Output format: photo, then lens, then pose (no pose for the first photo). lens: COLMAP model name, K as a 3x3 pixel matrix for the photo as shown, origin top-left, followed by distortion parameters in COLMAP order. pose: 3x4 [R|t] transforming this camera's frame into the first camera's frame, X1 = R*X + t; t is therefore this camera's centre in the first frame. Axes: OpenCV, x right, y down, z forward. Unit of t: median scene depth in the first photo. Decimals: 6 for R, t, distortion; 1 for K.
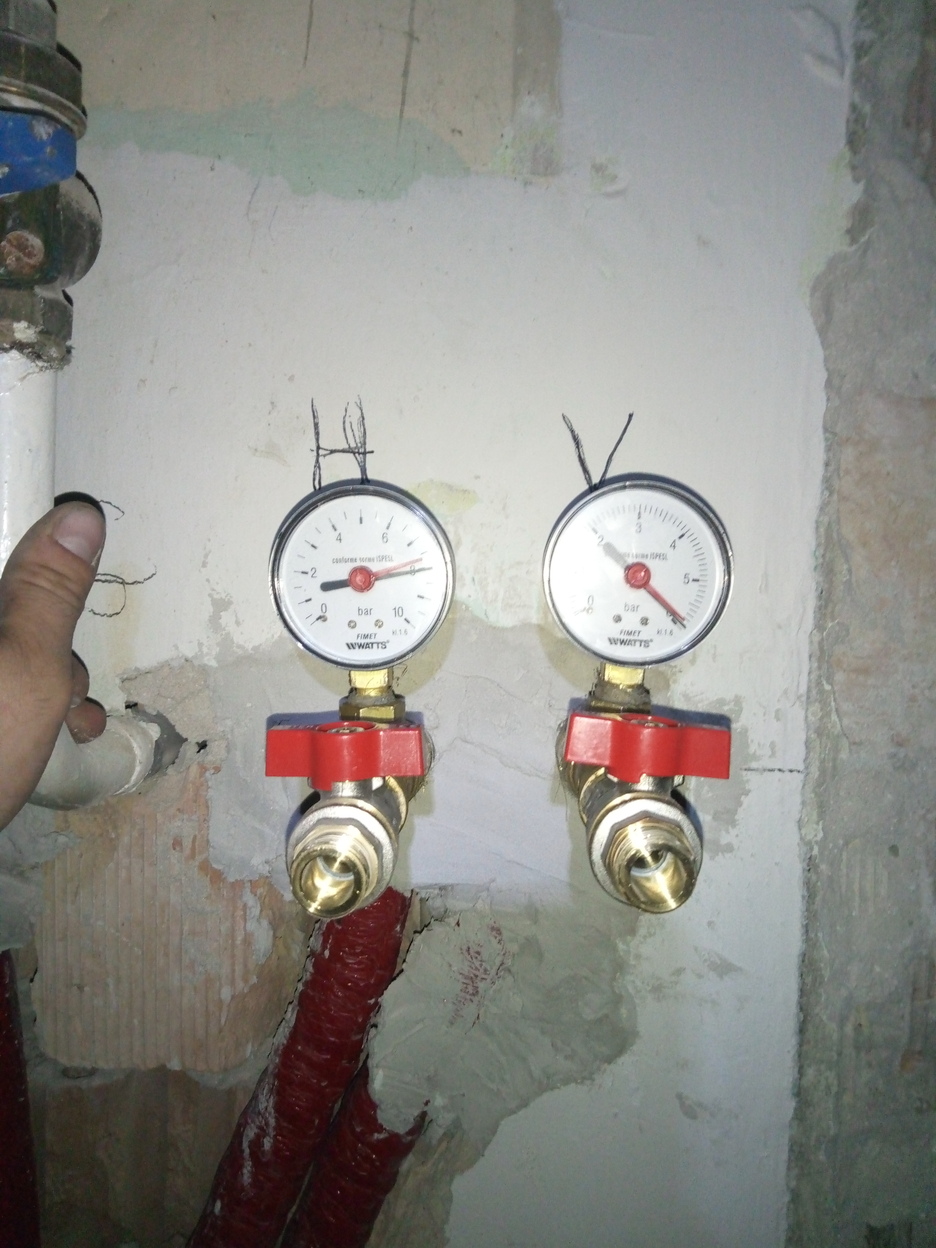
lens RADIAL K [[936.0, 0, 461.6], [0, 936.0, 618.2], [0, 0, 1]] dist [0.010295, -0.000860]
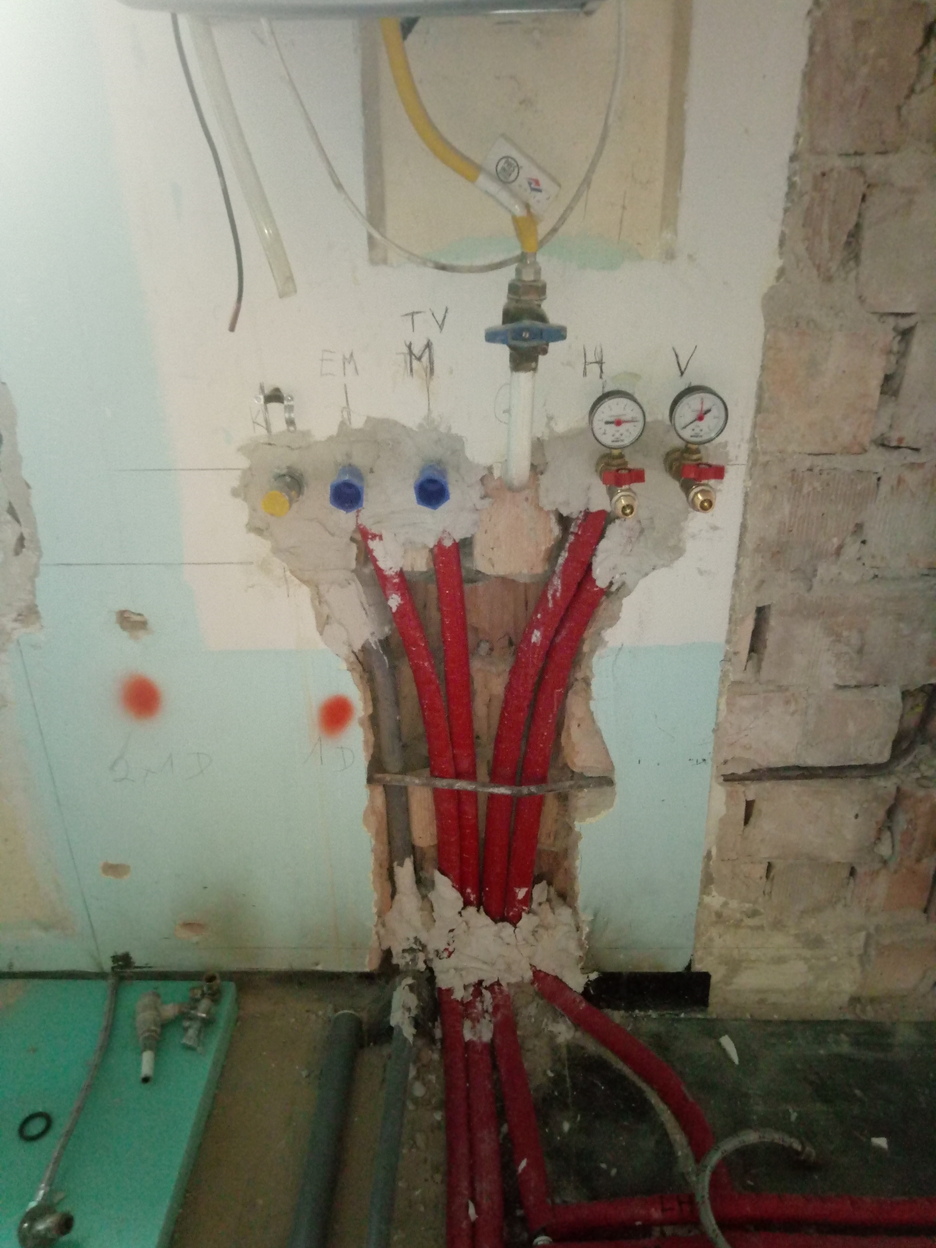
lens RADIAL K [[936.0, 0, 456.0], [0, 936.0, 634.9], [0, 0, 1]] dist [0.010295, -0.000860]
pose [[0.998177, -0.059904, 0.007423, -0.617382], [0.051467, 0.908877, 0.413876, -0.627211], [-0.031539, -0.412740, 0.910303, -1.924092]]
